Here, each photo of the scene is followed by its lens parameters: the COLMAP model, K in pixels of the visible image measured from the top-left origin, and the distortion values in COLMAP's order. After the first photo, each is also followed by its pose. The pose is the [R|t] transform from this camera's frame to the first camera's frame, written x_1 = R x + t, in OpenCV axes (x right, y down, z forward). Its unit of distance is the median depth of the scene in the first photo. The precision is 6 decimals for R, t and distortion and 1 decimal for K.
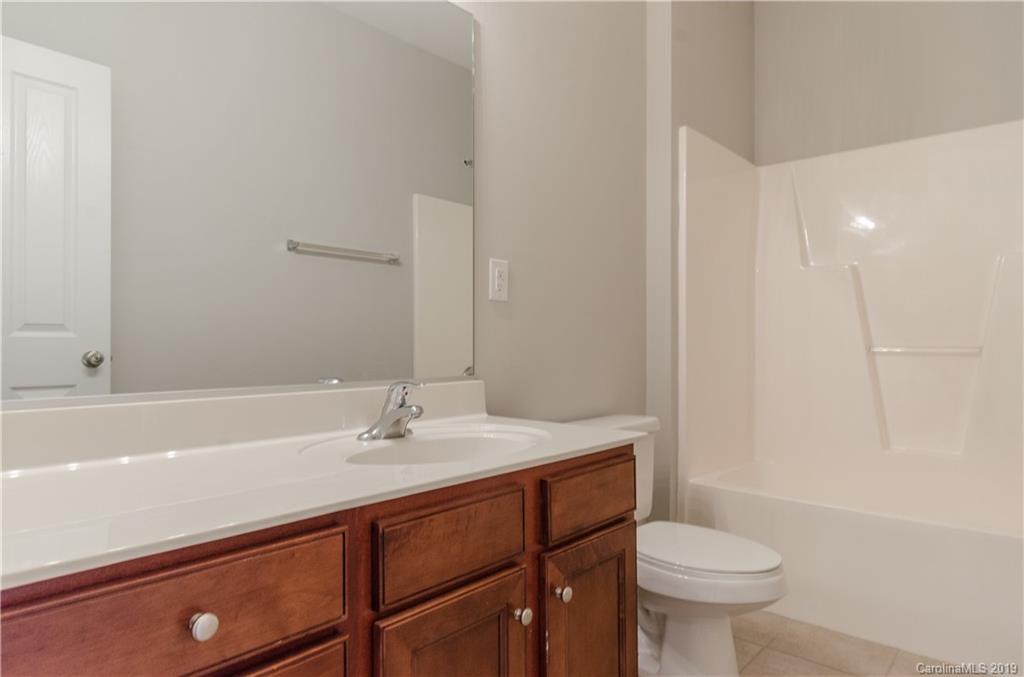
lens RADIAL K [[613.5, 0, 516.9], [0, 613.5, 336.6], [0, 0, 1]] dist [0.001774, -0.001084]
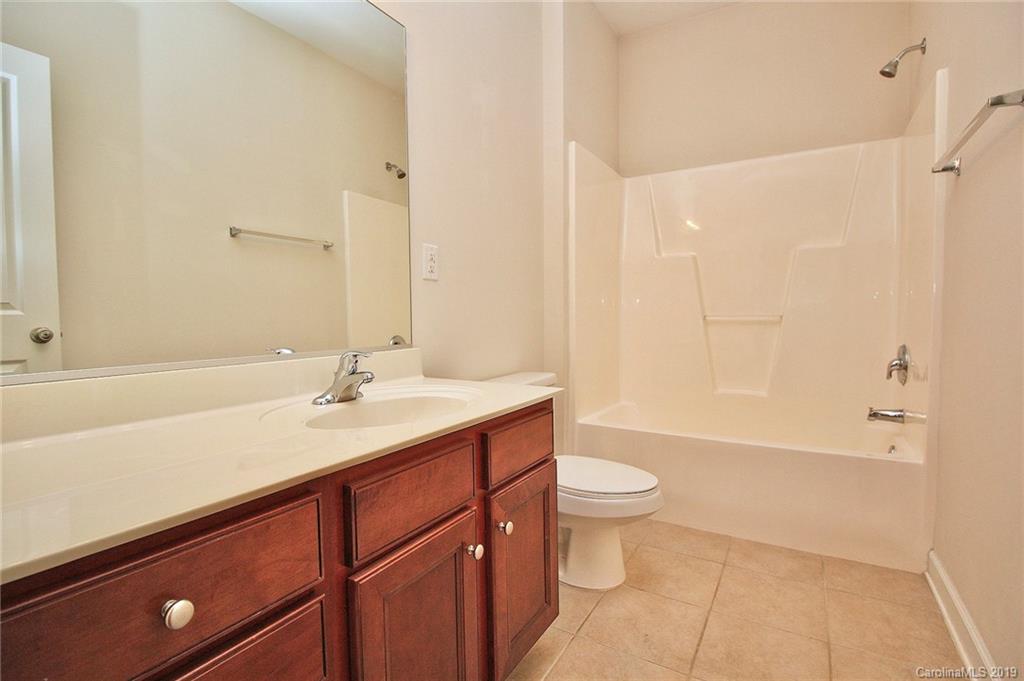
lens RADIAL K [[477.3, 0, 515.5], [0, 477.3, 335.4], [0, 0, 1]] dist [0.000161, -0.014569]
pose [[0.983022, -0.016899, 0.182709, -0.077378], [0.007577, 0.998639, 0.051599, 0.003590], [-0.183332, -0.049338, 0.981812, 0.130915]]
